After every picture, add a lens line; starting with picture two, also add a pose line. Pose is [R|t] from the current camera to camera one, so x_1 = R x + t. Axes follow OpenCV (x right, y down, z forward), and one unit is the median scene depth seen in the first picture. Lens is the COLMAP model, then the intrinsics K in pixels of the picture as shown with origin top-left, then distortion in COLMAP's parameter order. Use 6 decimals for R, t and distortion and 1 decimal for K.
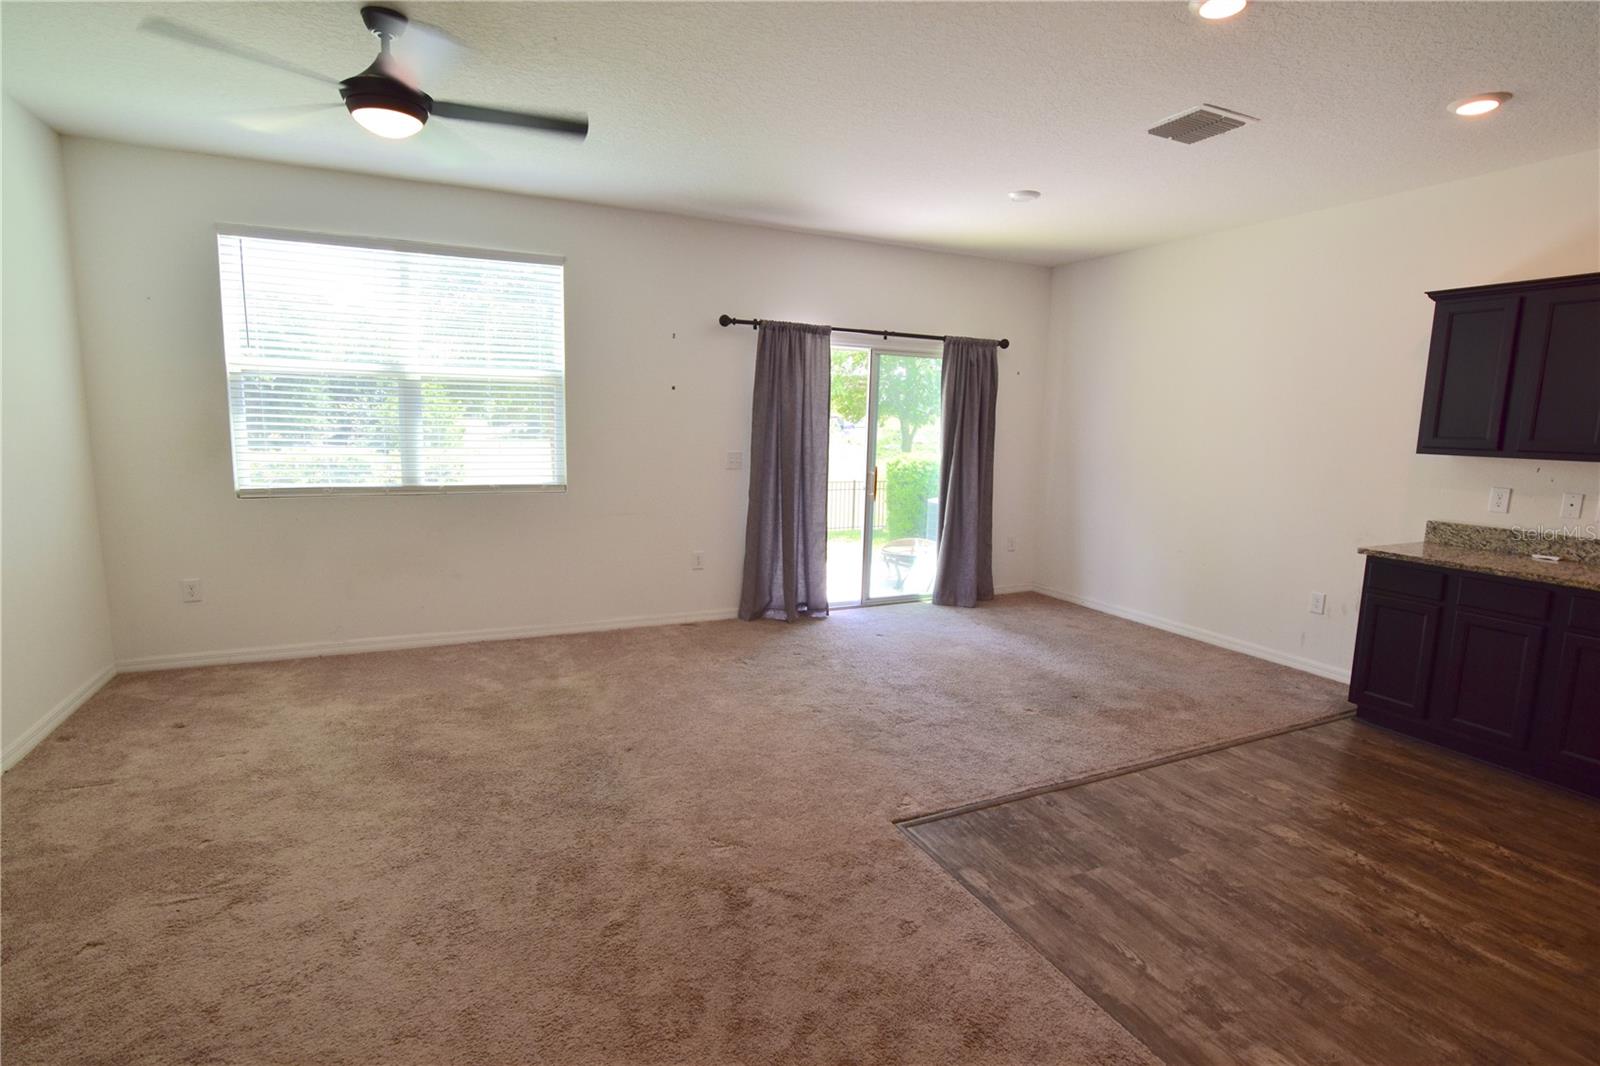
lens RADIAL K [[785.7, 0, 800.0], [0, 785.7, 533.0], [0, 0, 1]] dist [-0.032010, 0.009836]
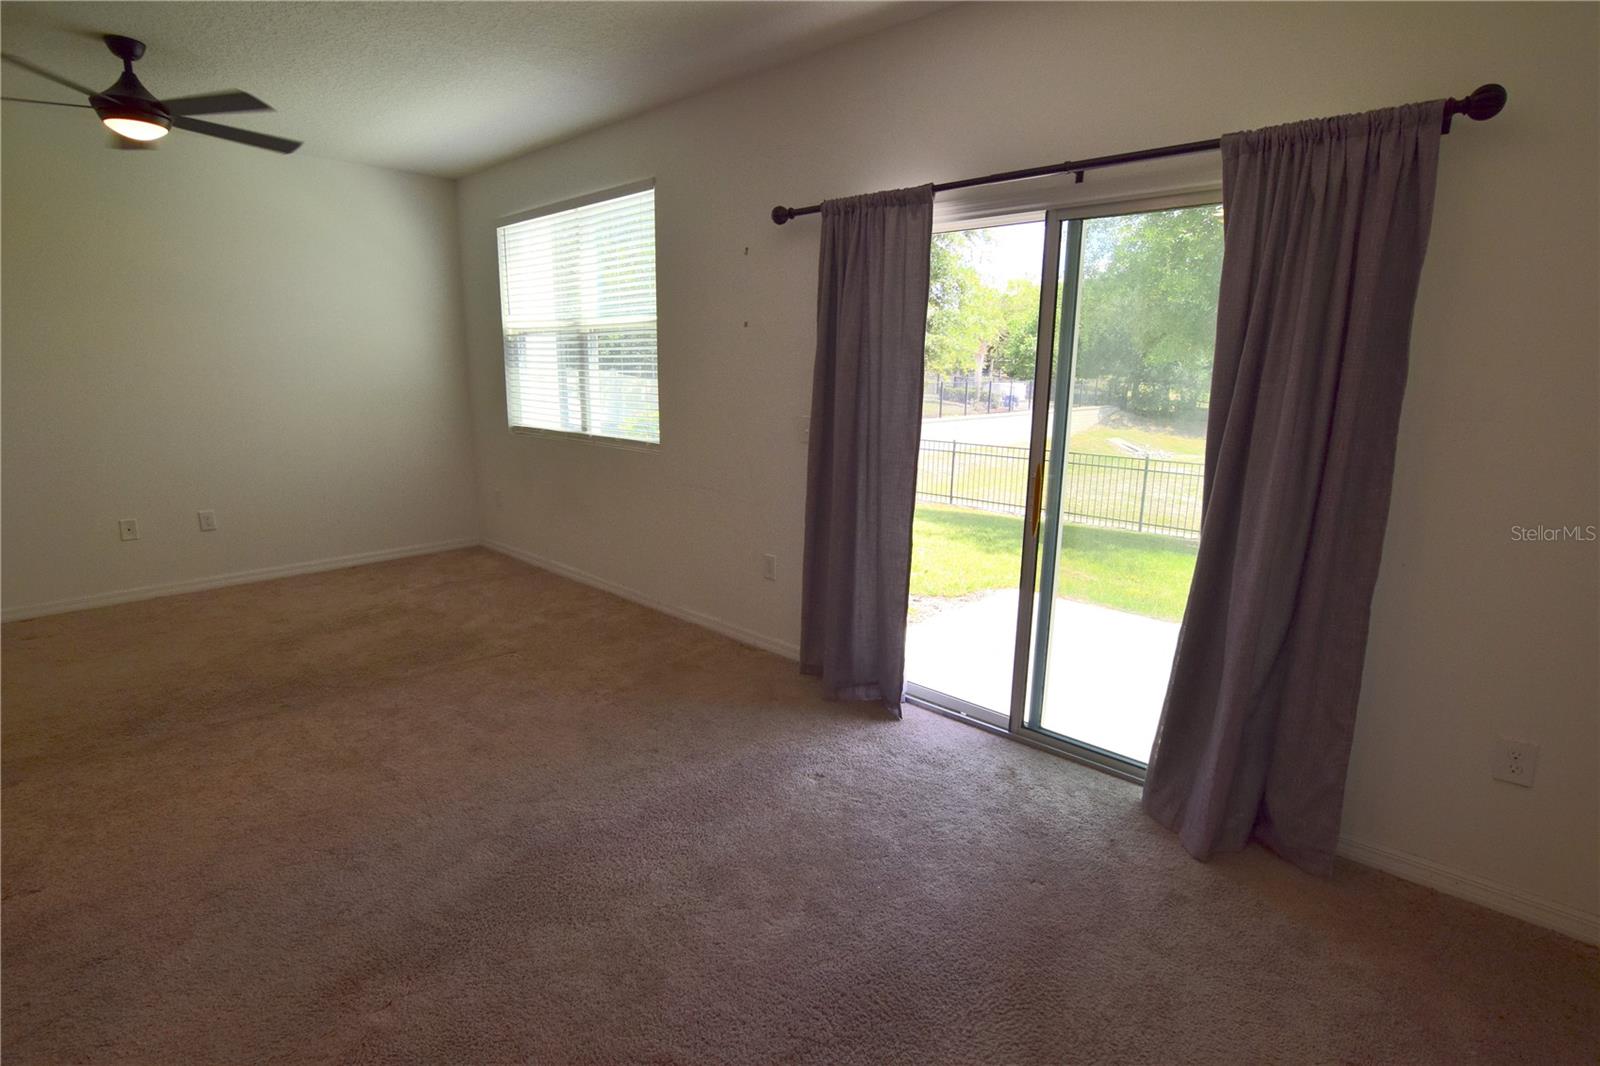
lens RADIAL K [[785.7, 0, 800.0], [0, 785.7, 533.0], [0, 0, 1]] dist [-0.032010, 0.009836]
pose [[0.362066, 0.168738, -0.916753, 0.594116], [-0.146766, 0.981532, 0.122696, -0.098222], [0.920526, 0.090124, 0.380145, 0.842981]]
